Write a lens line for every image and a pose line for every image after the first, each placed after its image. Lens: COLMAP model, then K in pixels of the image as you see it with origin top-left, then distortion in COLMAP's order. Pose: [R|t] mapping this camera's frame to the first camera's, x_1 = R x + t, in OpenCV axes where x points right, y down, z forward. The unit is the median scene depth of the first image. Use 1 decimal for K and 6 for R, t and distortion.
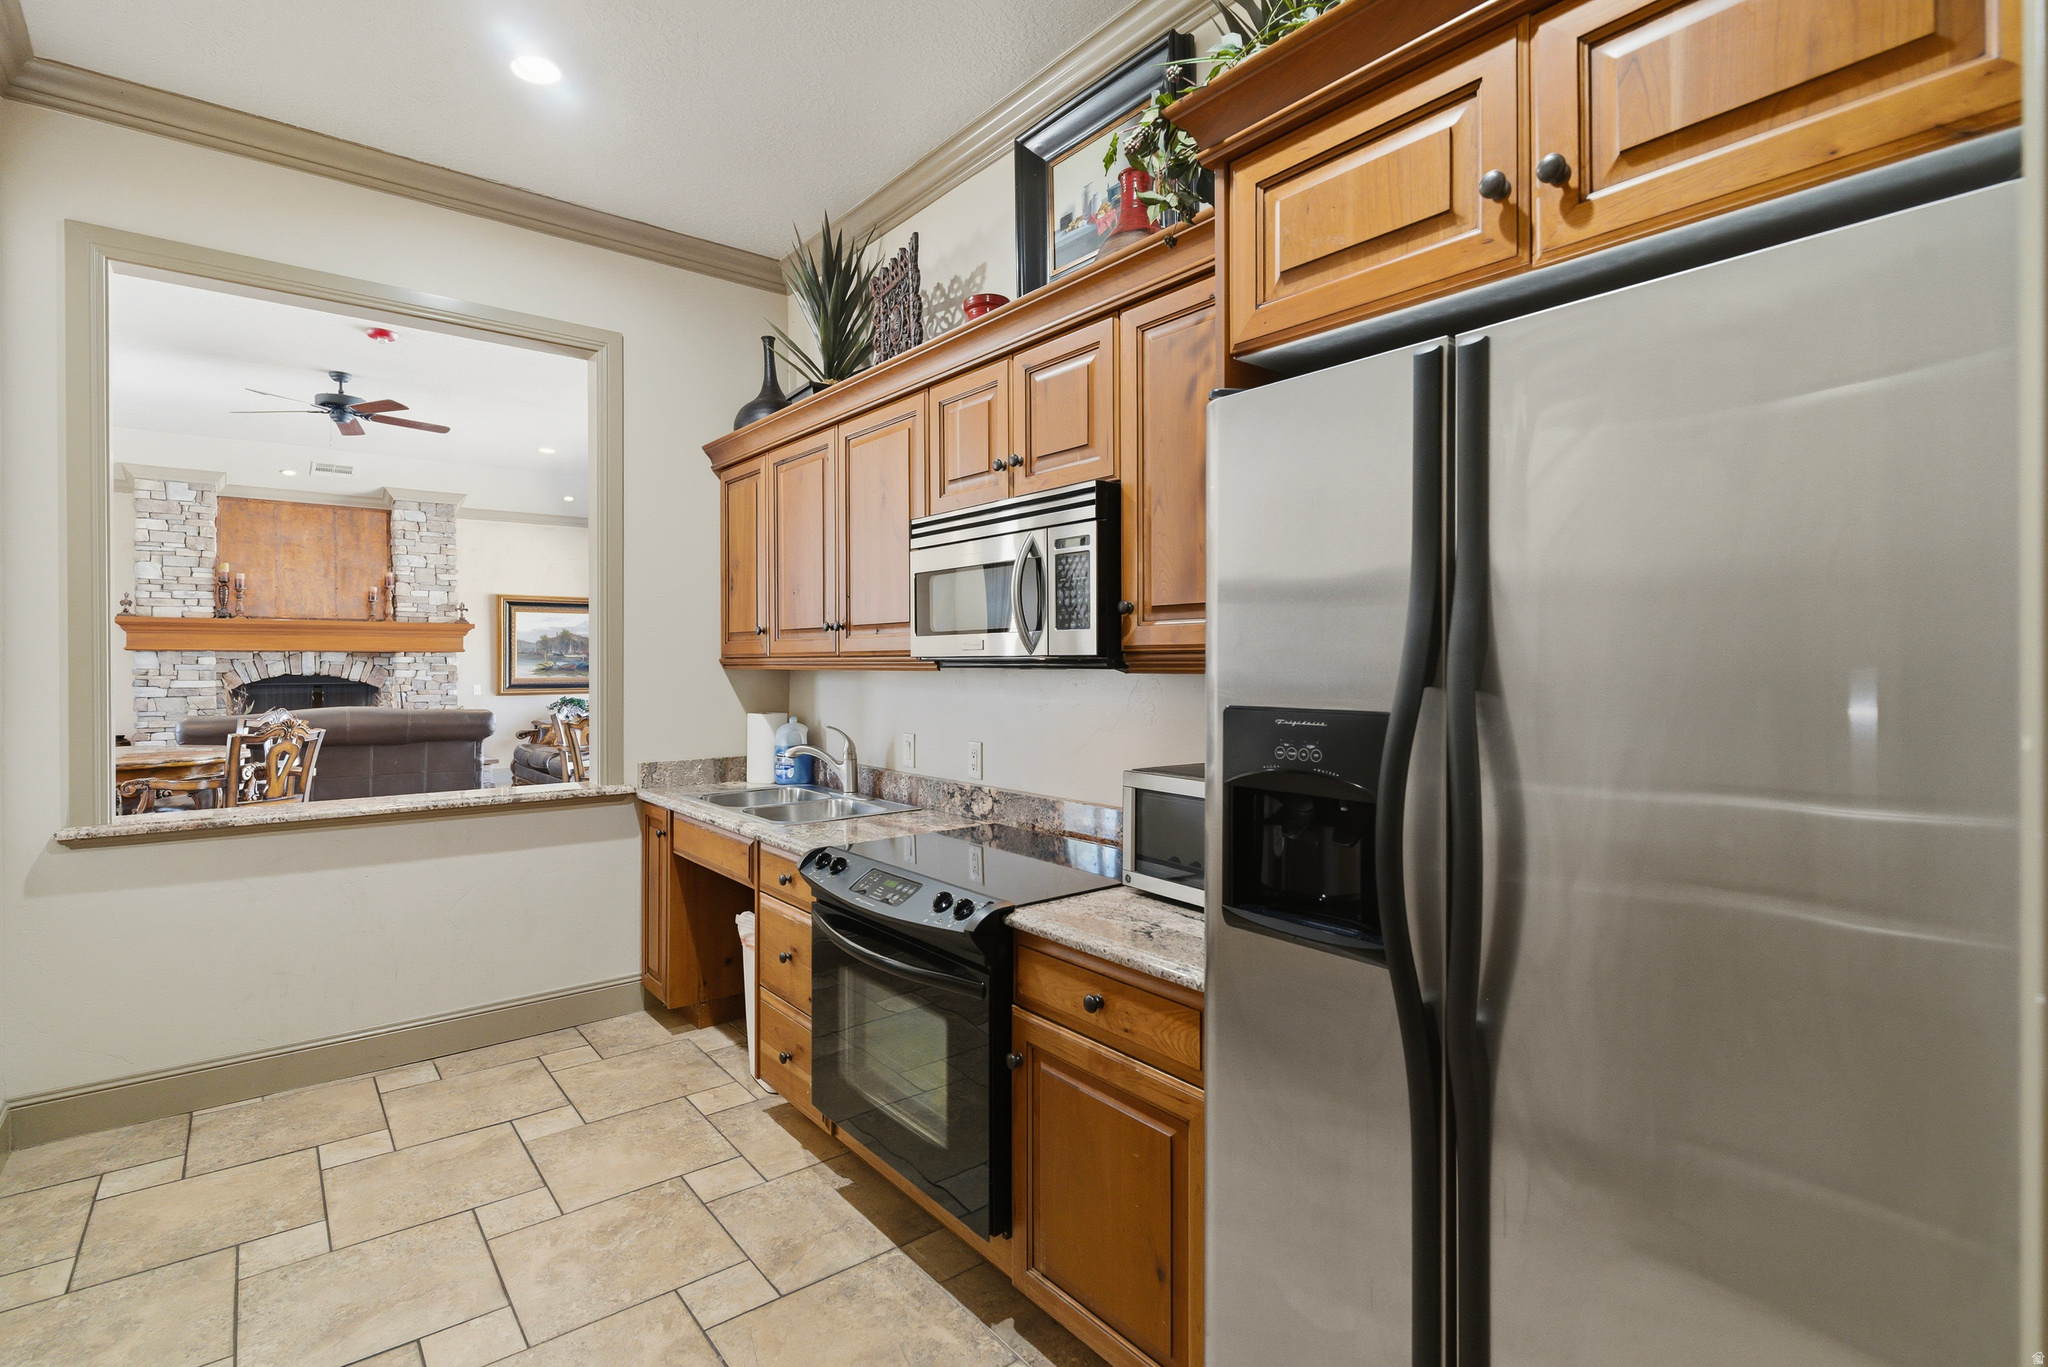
lens RADIAL K [[965.6, 0, 1023.2], [0, 965.6, 661.5], [0, 0, 1]] dist [0.009199, -0.000742]
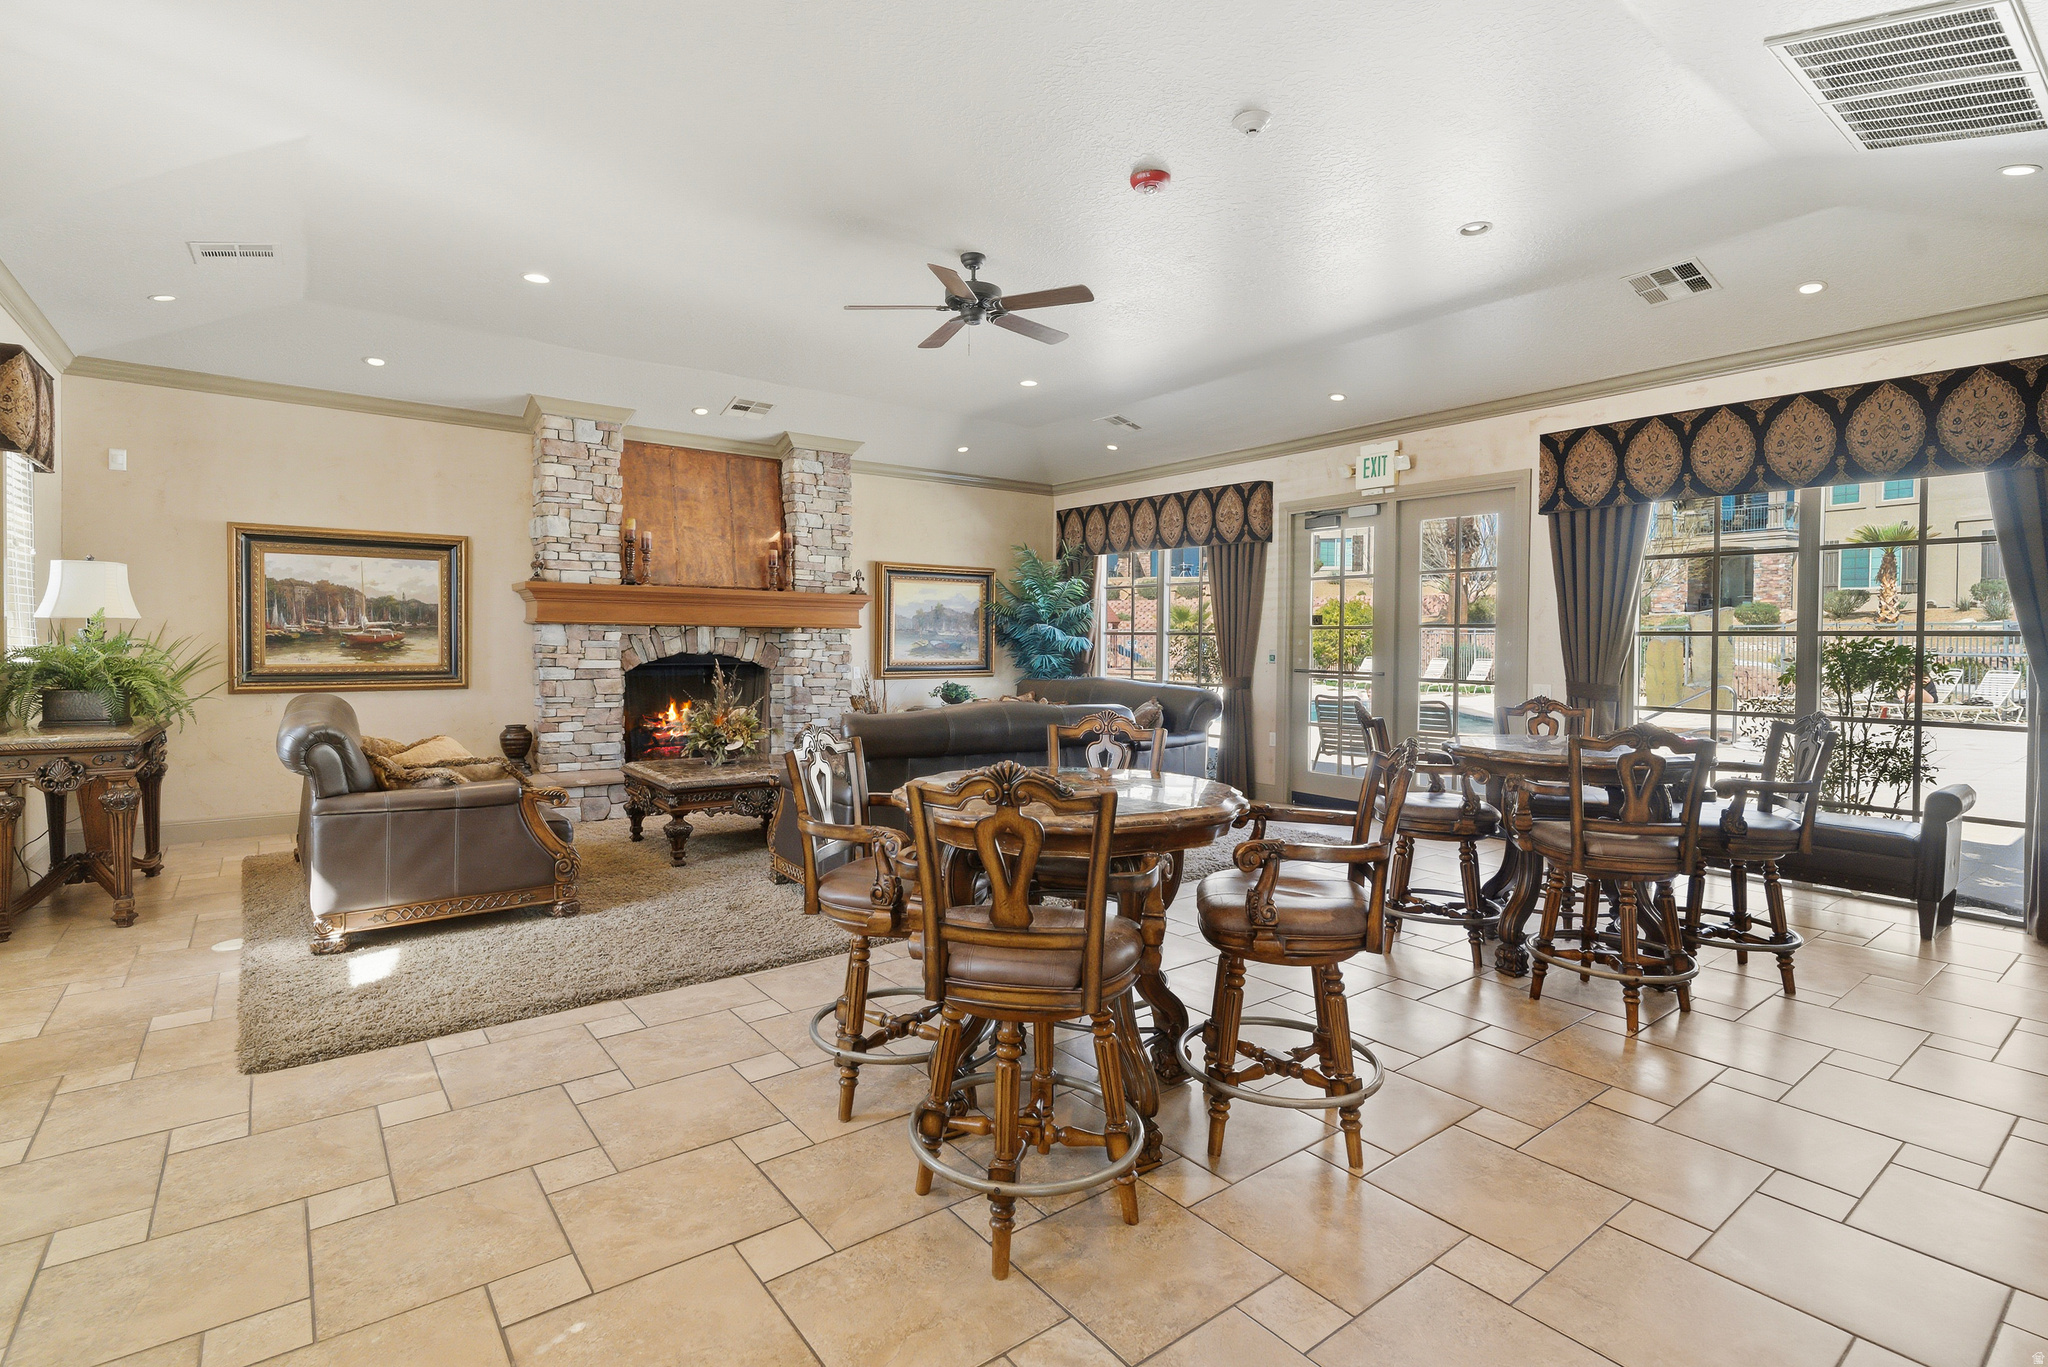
lens RADIAL K [[946.4, 0, 1027.7], [0, 946.4, 662.6], [0, 0, 1]] dist [0.001934, 0.000181]
pose [[0.999905, 0.008737, -0.010659, -0.438183], [-0.008497, 0.999714, 0.022340, 0.000537], [0.010851, -0.022248, 0.999694, 0.176567]]
